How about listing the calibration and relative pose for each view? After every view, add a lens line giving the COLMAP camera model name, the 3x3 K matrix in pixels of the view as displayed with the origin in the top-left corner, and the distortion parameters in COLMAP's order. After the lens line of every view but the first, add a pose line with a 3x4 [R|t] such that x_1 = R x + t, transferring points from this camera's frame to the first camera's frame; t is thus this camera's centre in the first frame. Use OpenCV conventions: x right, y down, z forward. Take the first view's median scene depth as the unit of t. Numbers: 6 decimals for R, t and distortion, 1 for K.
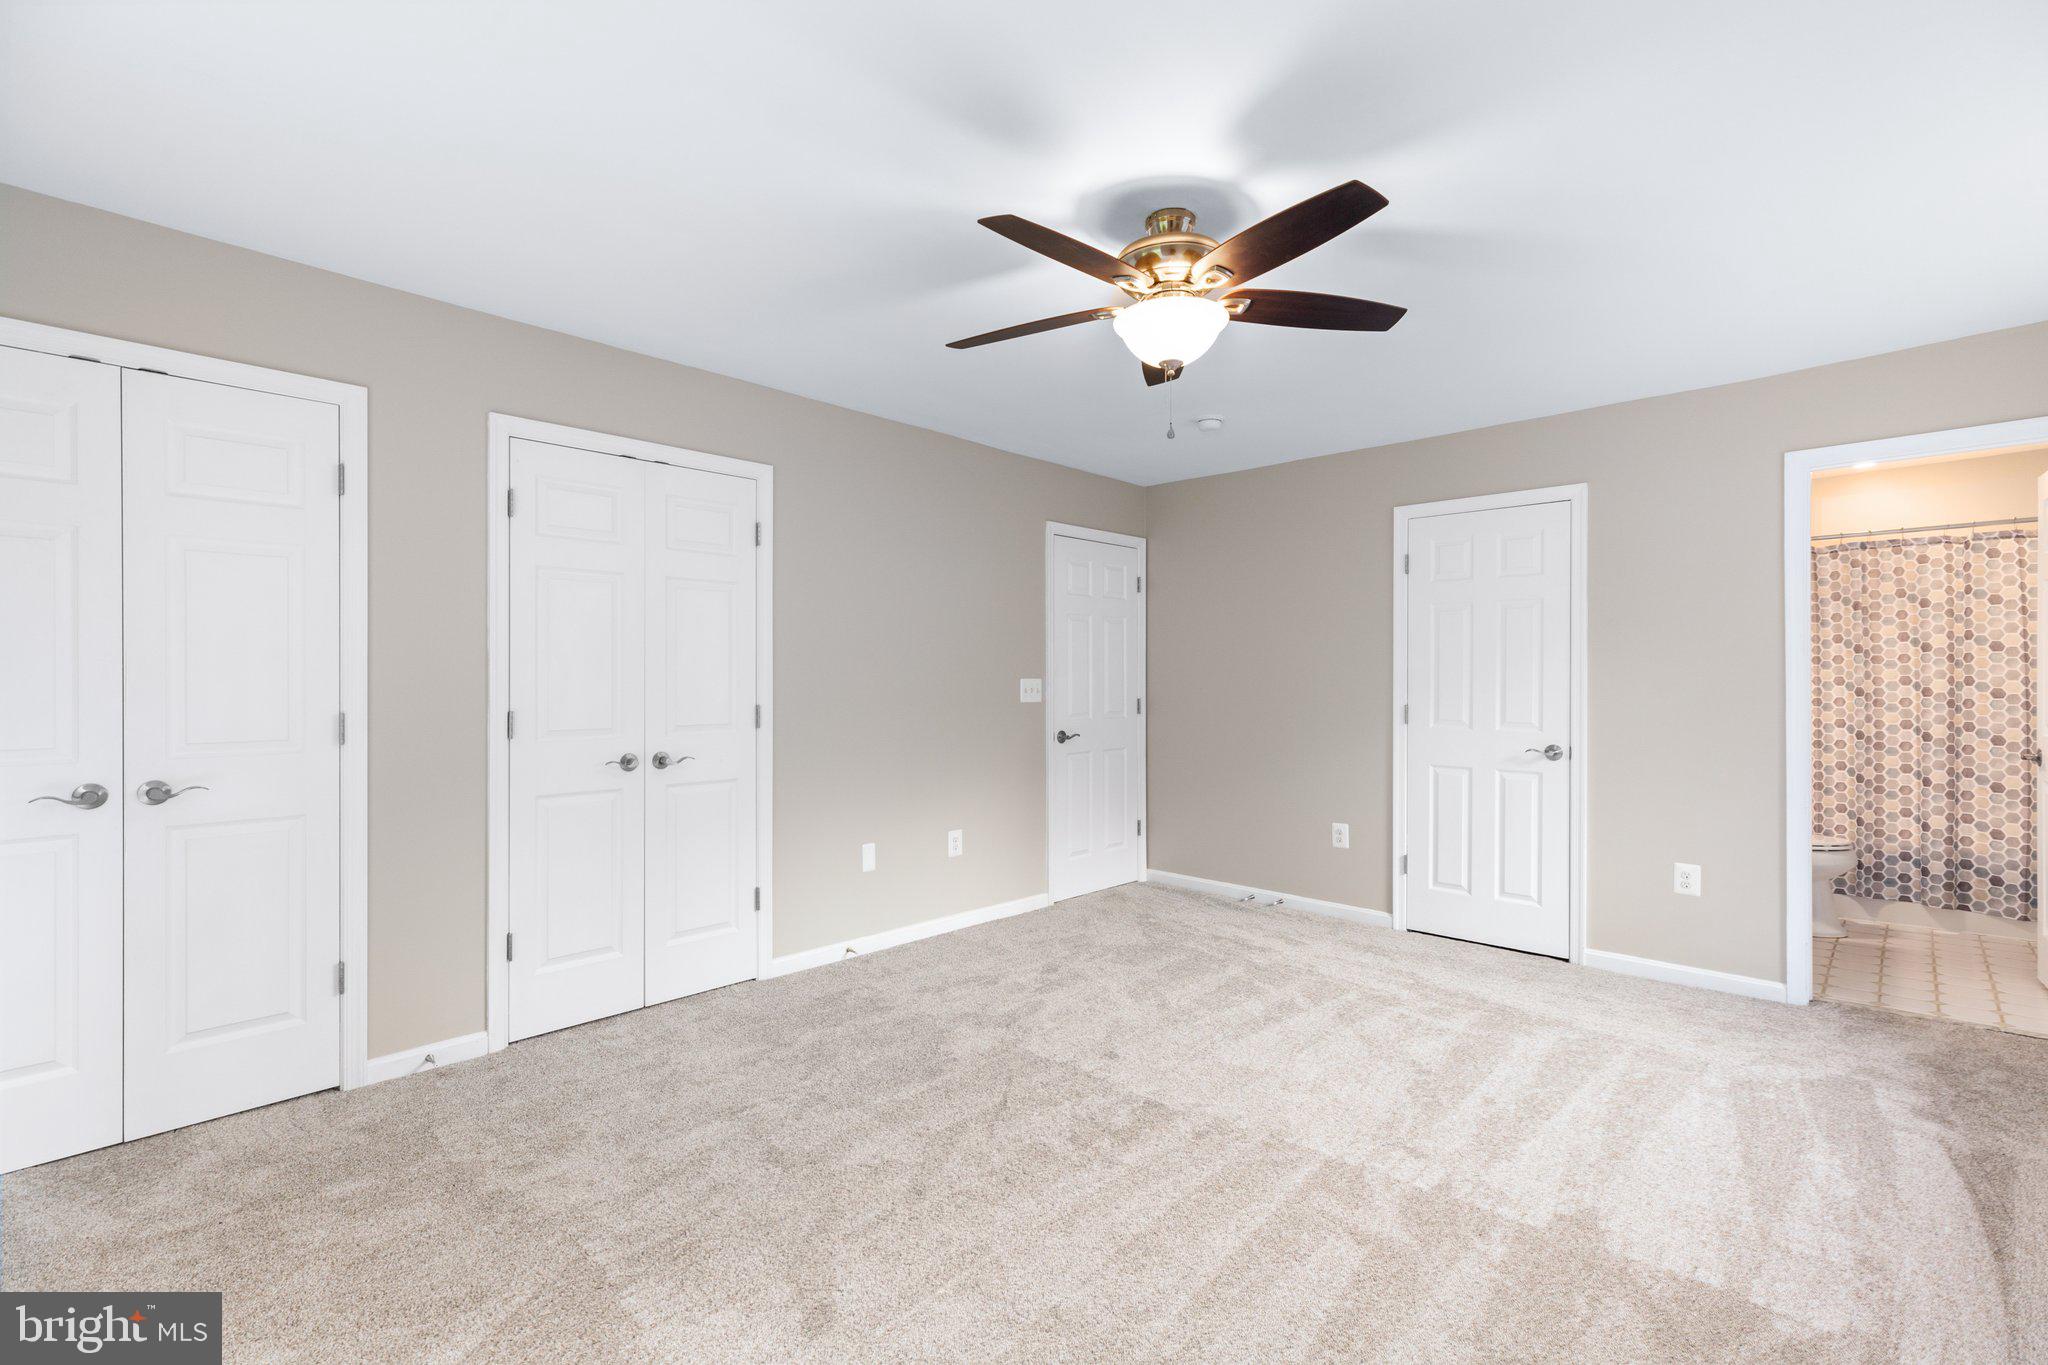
lens RADIAL K [[939.4, 0, 1024.0], [0, 939.4, 682.5], [0, 0, 1]] dist [0.003840, 0.000386]
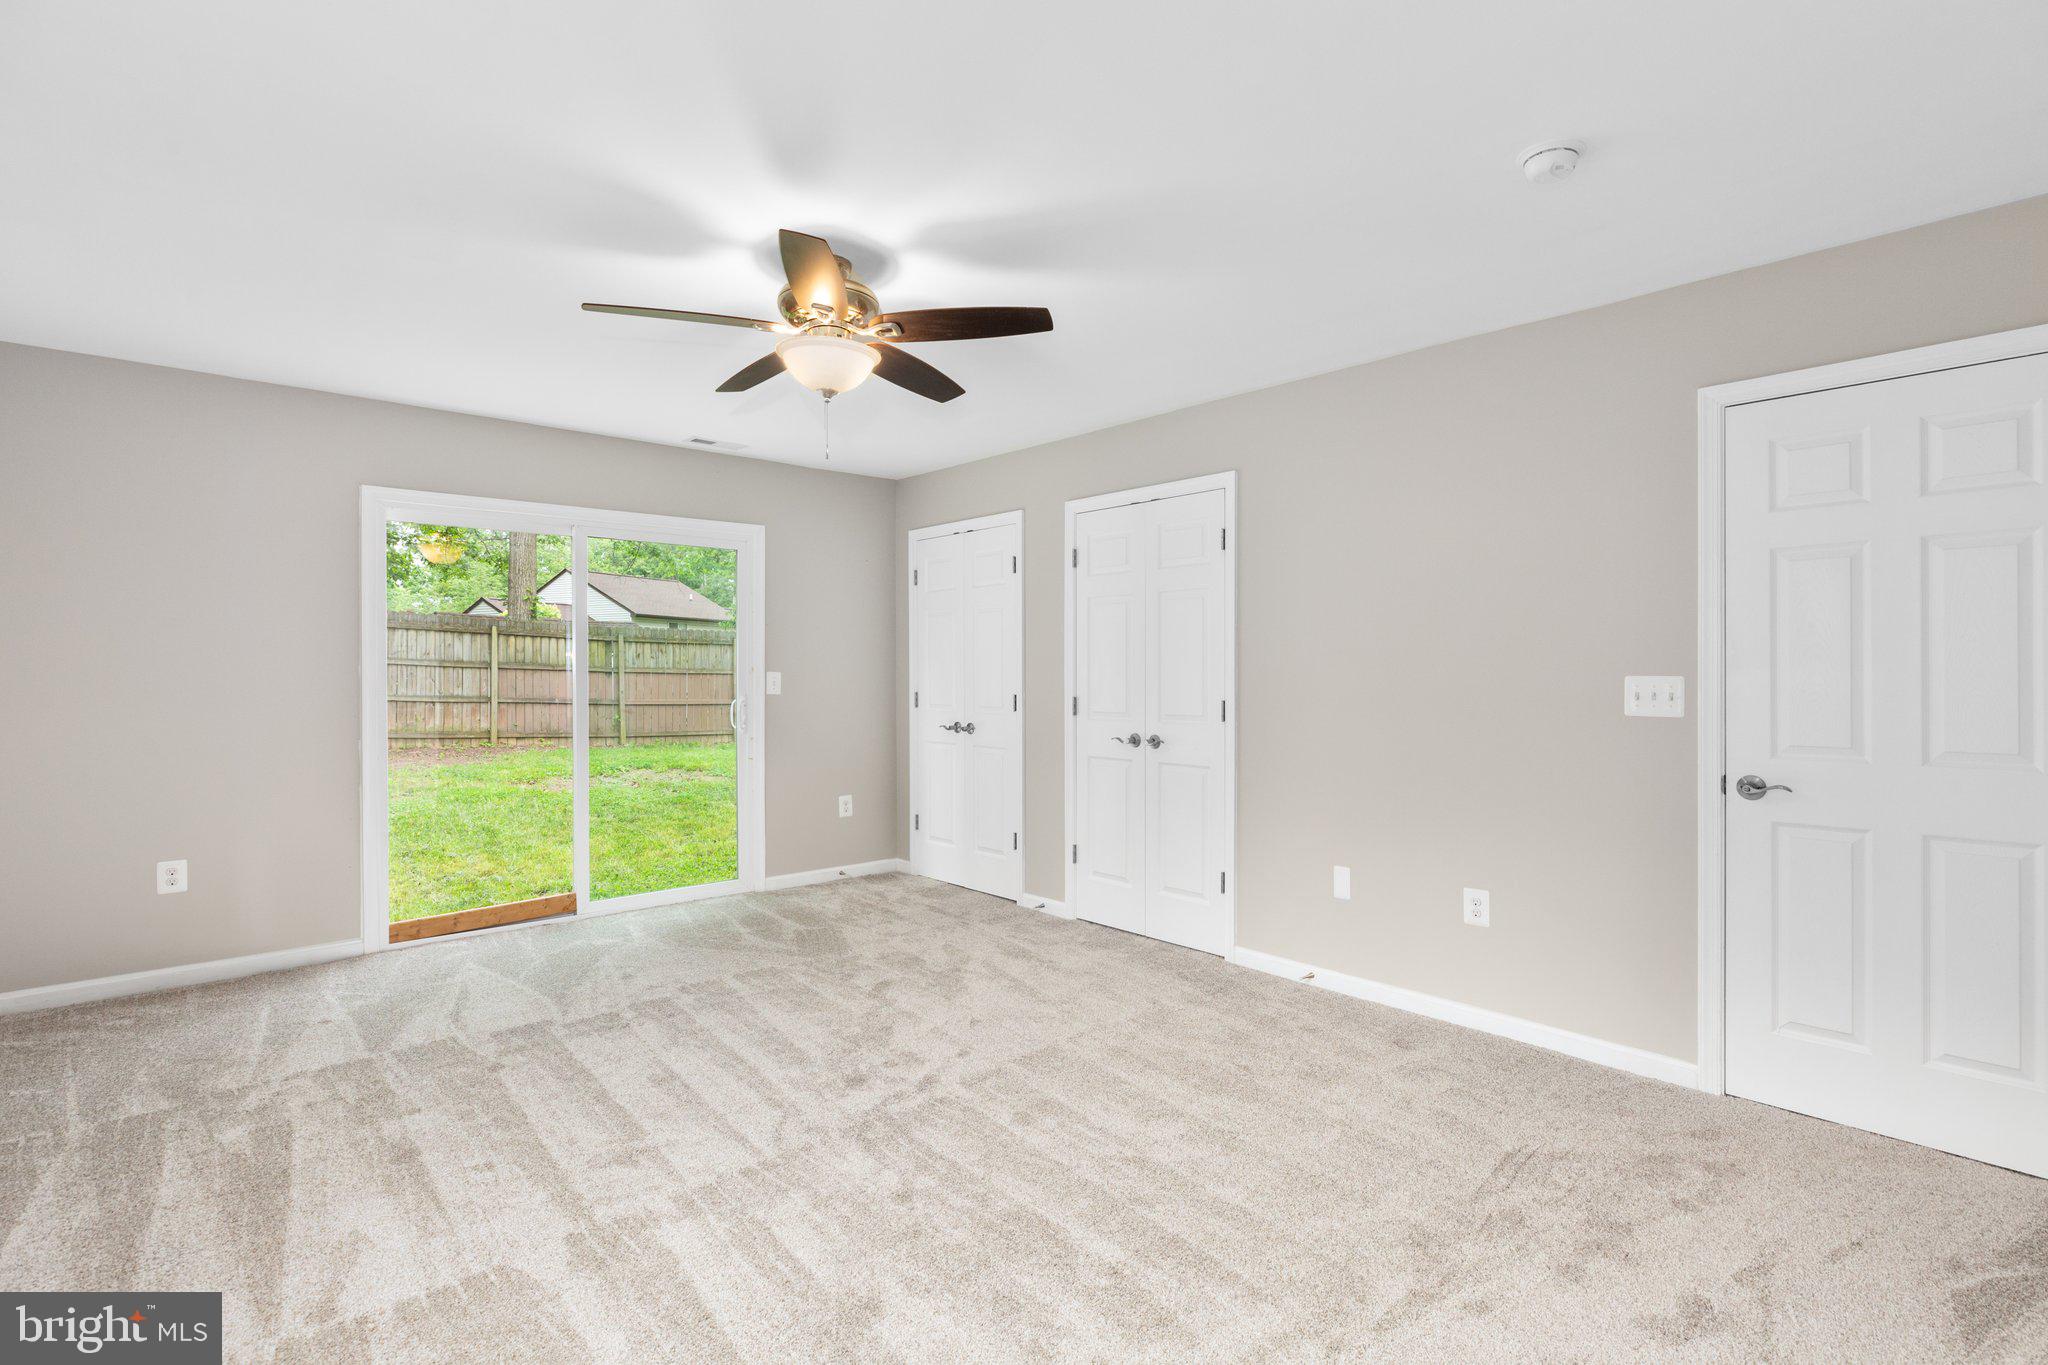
lens RADIAL K [[1001.2, 0, 1024.0], [0, 1001.2, 682.5], [0, 0, 1]] dist [-0.001528, -0.000440]
pose [[-0.100913, 0.008173, -0.994862, 0.807318], [-0.004740, 0.999951, 0.008695, -0.004276], [0.994884, 0.005593, -0.100869, 0.831831]]
